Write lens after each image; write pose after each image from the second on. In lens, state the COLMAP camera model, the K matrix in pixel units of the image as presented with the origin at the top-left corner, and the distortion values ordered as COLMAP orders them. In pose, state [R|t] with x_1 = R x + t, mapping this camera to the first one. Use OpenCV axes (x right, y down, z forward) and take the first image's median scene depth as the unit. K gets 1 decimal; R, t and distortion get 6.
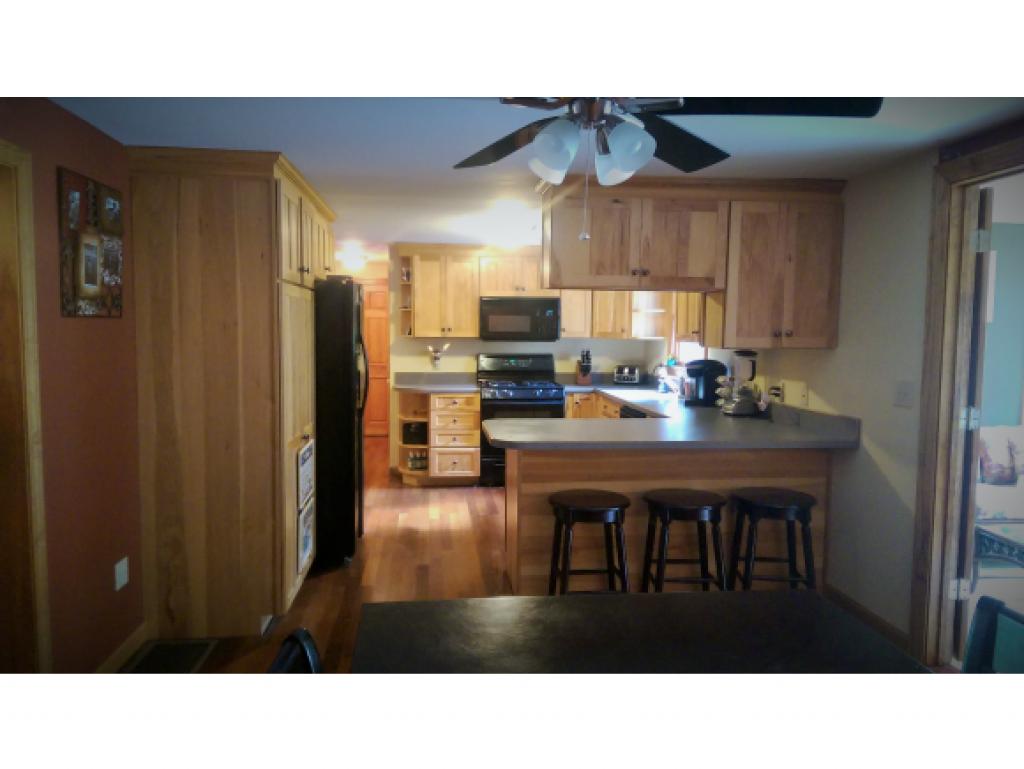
lens RADIAL K [[730.4, 0, 510.9], [0, 730.4, 390.1], [0, 0, 1]] dist [0.032202, -0.055209]
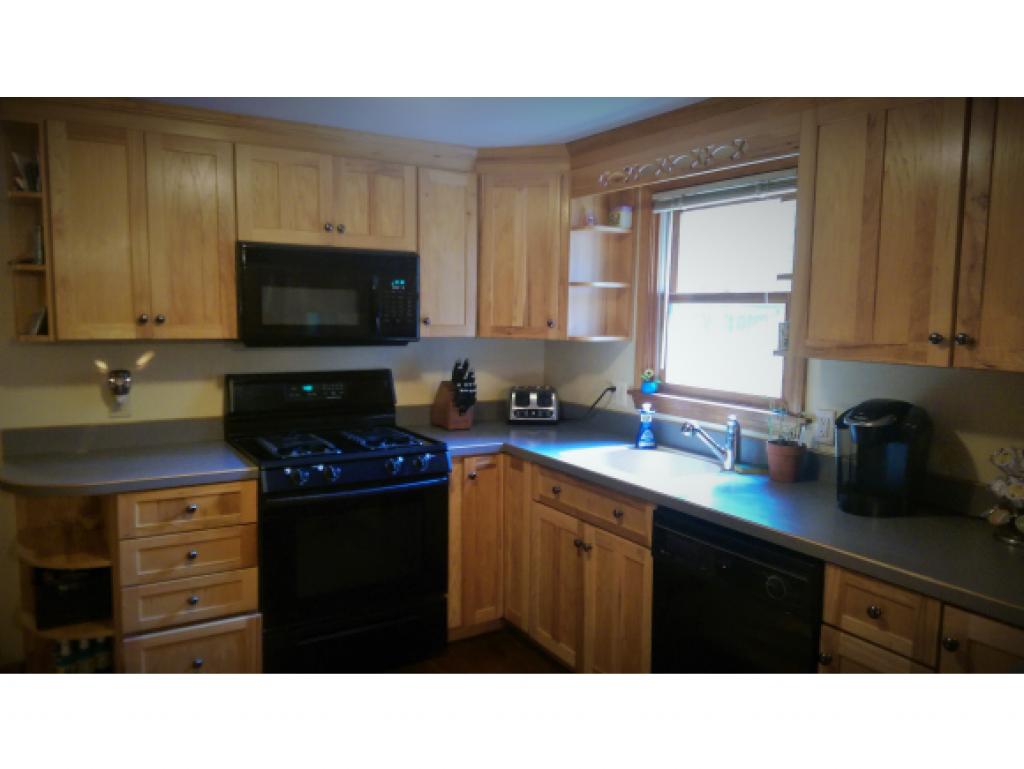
lens RADIAL K [[730.4, 0, 531.6], [0, 730.4, 383.9], [0, 0, 1]] dist [0.032202, -0.055209]
pose [[0.895688, -0.037029, 0.443139, -0.083956], [0.030441, 0.999295, 0.021972, -0.052682], [-0.443641, -0.006191, 0.896183, 0.570677]]
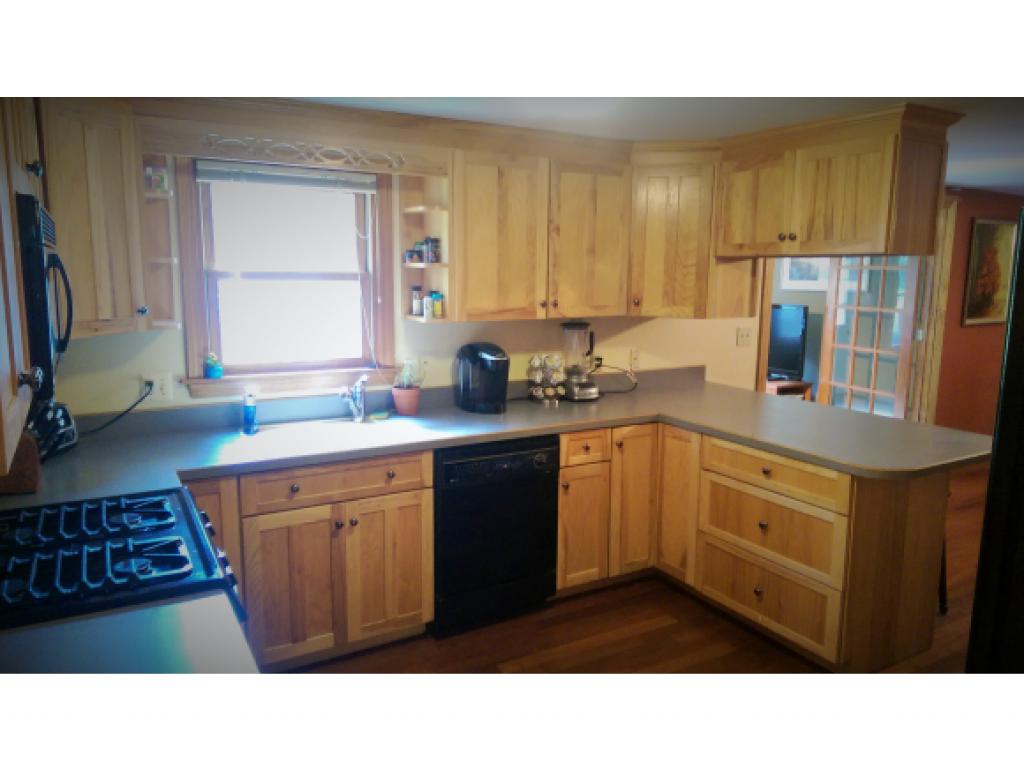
lens RADIAL K [[730.4, 0, 510.7], [0, 730.4, 381.9], [0, 0, 1]] dist [0.032202, -0.055209]
pose [[-0.419320, -0.152292, 0.894974, -0.287355], [0.066560, 0.978019, 0.197608, -0.110209], [-0.905395, 0.142430, -0.399966, 0.998111]]
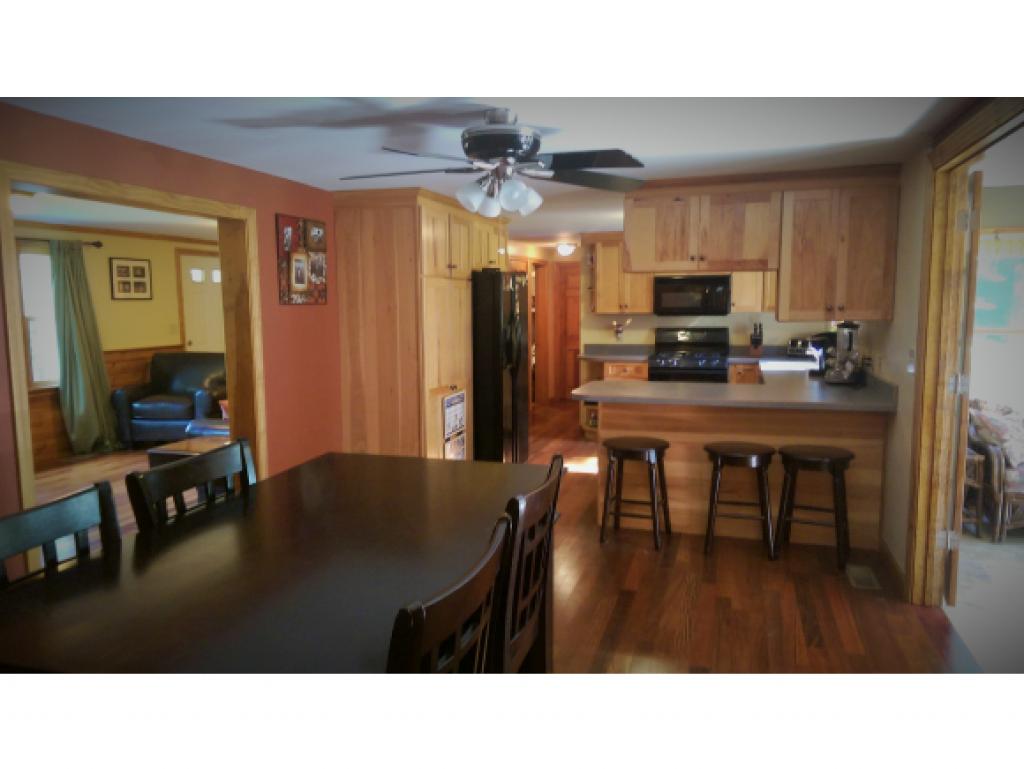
lens RADIAL K [[730.4, 0, 503.7], [0, 730.4, 388.3], [0, 0, 1]] dist [0.032202, -0.055209]
pose [[0.914281, 0.030652, -0.403919, 0.212548], [-0.018192, 0.999234, 0.034651, 0.009072], [0.404672, -0.024333, 0.914138, -0.127536]]
